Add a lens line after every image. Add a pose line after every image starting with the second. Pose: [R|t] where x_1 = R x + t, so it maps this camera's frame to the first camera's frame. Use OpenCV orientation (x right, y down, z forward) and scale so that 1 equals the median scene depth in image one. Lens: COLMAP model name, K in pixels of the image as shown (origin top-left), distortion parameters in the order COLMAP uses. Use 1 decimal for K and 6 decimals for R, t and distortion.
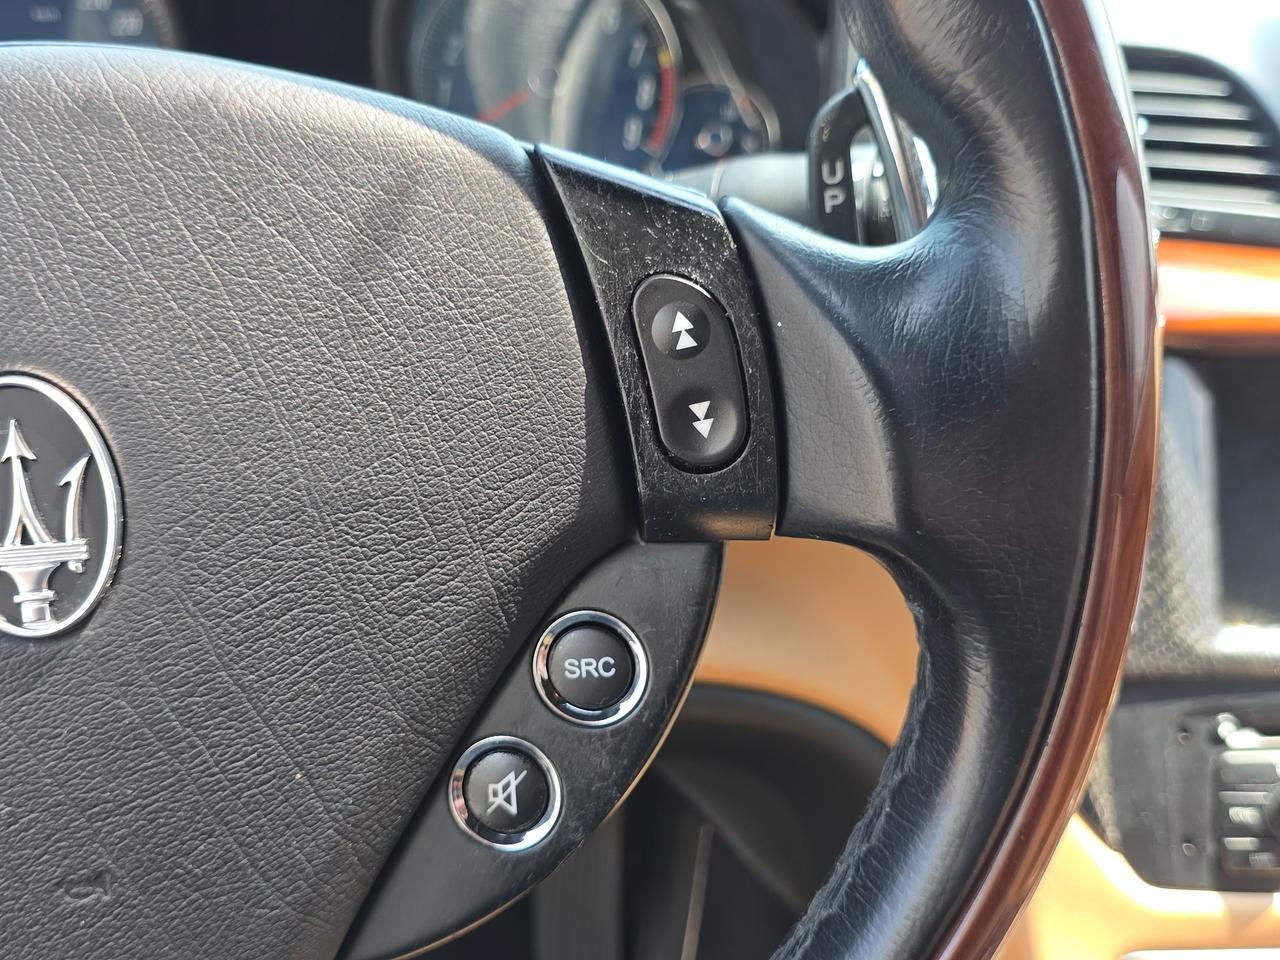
lens RADIAL K [[1432.2, 0, 650.2], [0, 1432.2, 489.9], [0, 0, 1]] dist [0.066716, 0.000000]
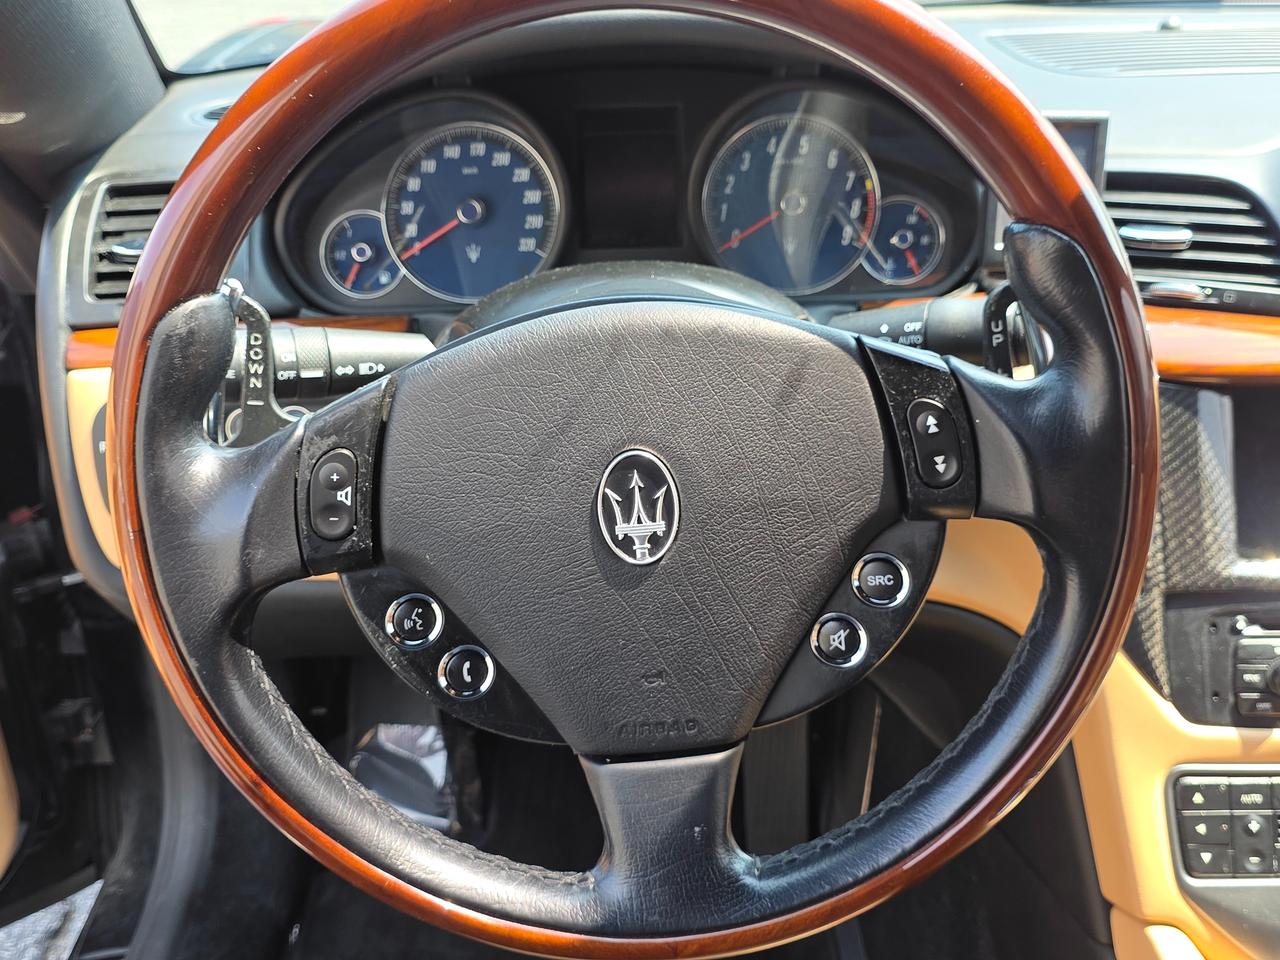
lens RADIAL K [[1432.2, 0, 628.1], [0, 1432.2, 472.8], [0, 0, 1]] dist [0.066716, 0.000000]
pose [[0.995801, -0.007614, -0.091228, -0.224499], [0.010622, 0.999414, 0.032531, -0.107458], [0.090926, -0.033363, 0.995299, -1.145767]]
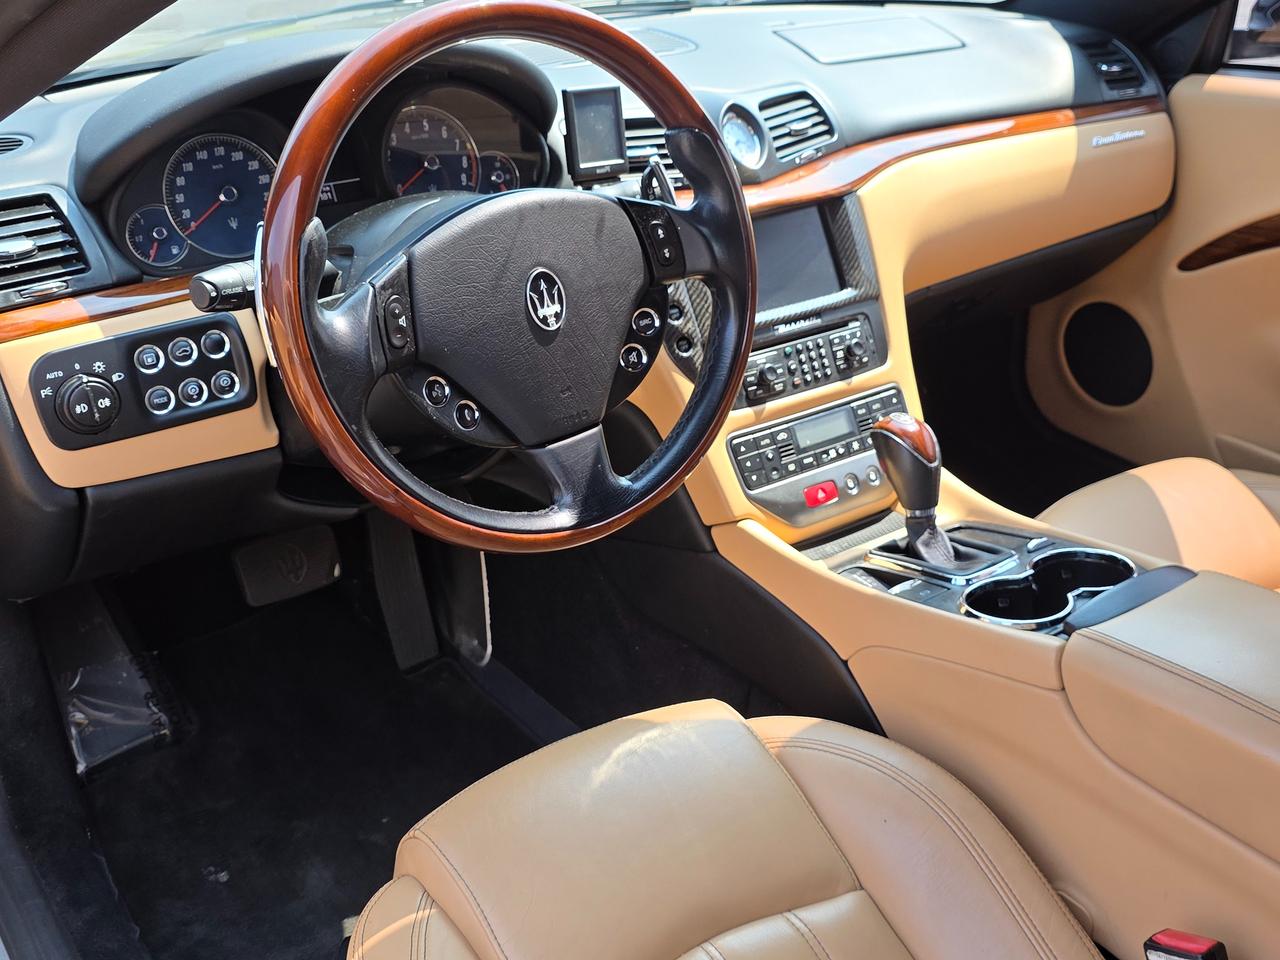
lens RADIAL K [[1432.2, 0, 643.2], [0, 1432.2, 491.7], [0, 0, 1]] dist [0.066716, 0.000000]
pose [[0.857321, -0.253923, 0.447799, -2.070467], [0.236130, 0.966945, 0.096227, 0.204844], [-0.457431, 0.023241, 0.888941, -2.690732]]
